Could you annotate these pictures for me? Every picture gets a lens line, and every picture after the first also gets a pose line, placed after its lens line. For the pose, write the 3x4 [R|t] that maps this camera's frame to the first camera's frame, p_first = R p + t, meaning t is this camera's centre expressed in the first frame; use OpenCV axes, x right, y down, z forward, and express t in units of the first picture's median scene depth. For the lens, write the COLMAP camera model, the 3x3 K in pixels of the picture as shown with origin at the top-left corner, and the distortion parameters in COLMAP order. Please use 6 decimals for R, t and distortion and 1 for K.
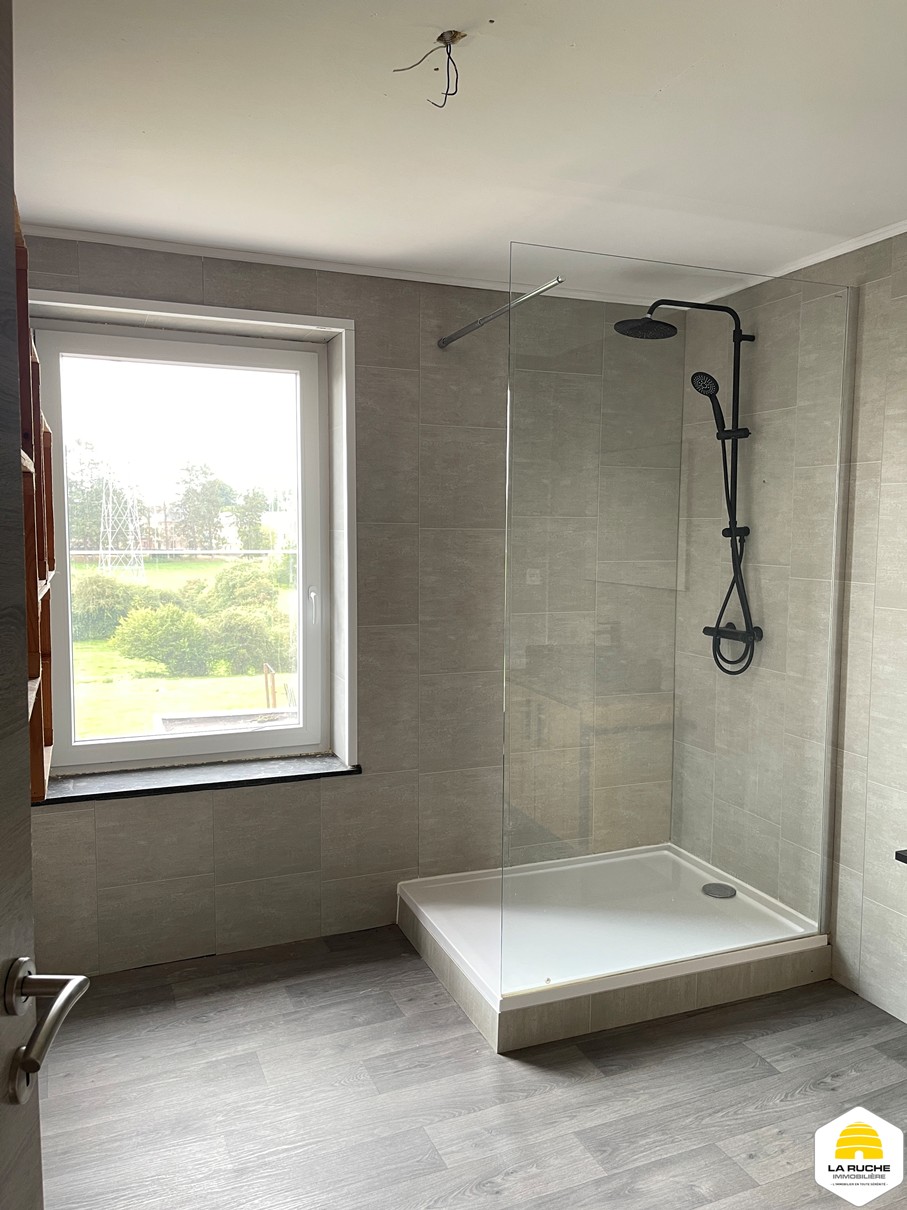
lens RADIAL K [[904.9, 0, 463.6], [0, 904.9, 607.4], [0, 0, 1]] dist [0.057289, -0.075479]
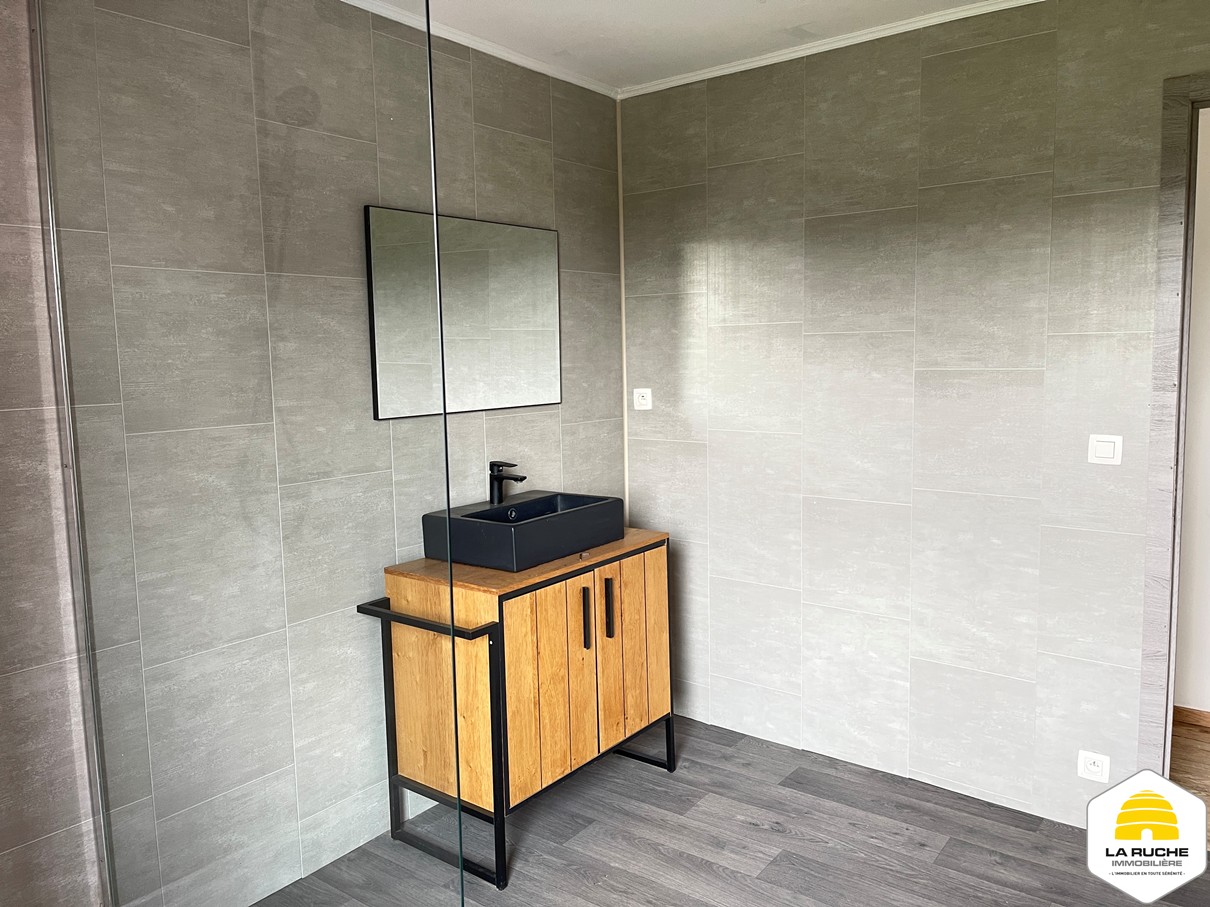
lens RADIAL K [[904.9, 0, 598.5], [0, 904.9, 459.9], [0, 0, 1]] dist [0.057289, -0.075479]
pose [[-0.492405, -0.093833, 0.865294, -0.310808], [0.098194, 0.981835, 0.162349, -0.052463], [-0.864810, 0.164908, -0.474247, 0.863750]]
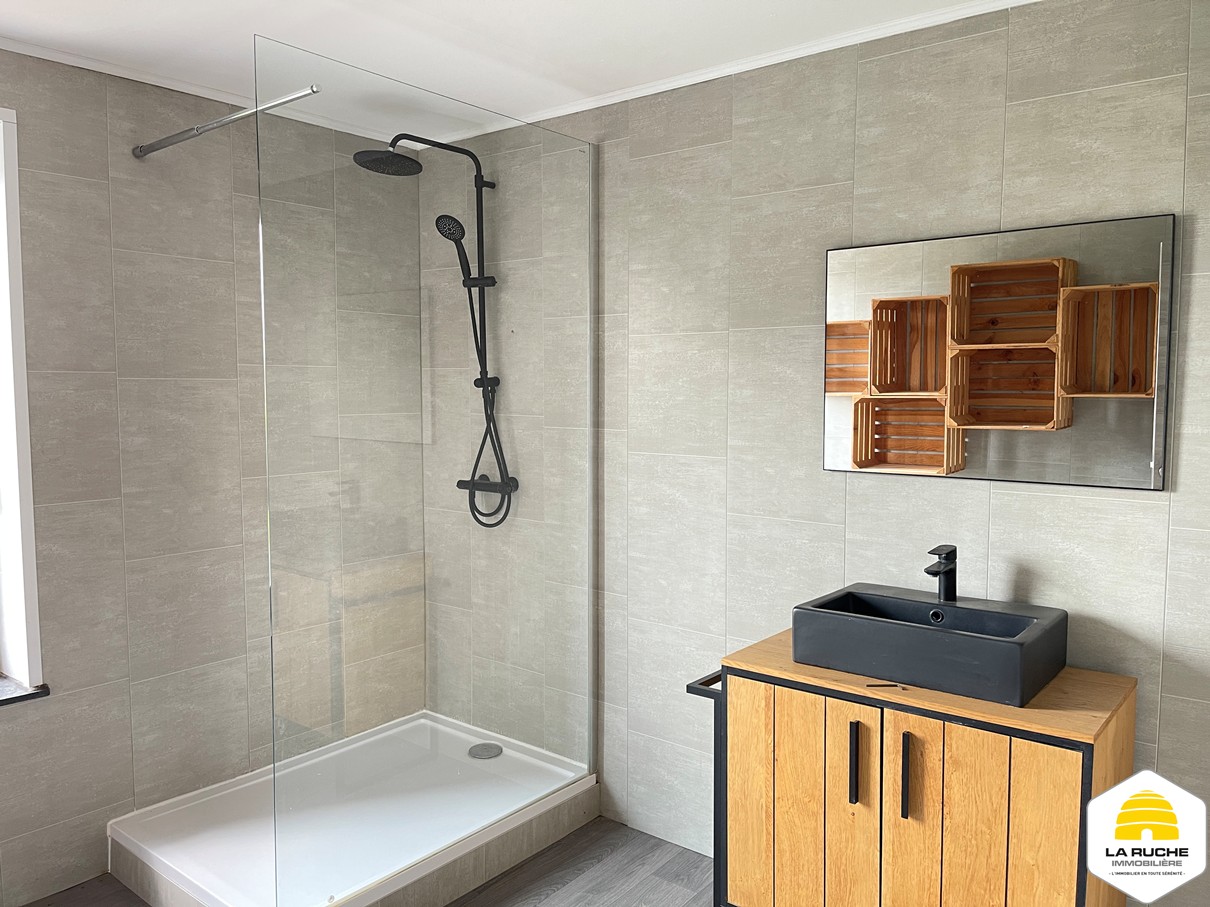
lens RADIAL K [[904.9, 0, 599.9], [0, 904.9, 455.7], [0, 0, 1]] dist [0.057289, -0.075479]
pose [[0.878170, -0.043653, 0.476353, -0.062592], [0.046999, 0.998883, 0.004894, -0.002683], [-0.476035, 0.018090, 0.879240, 0.084628]]
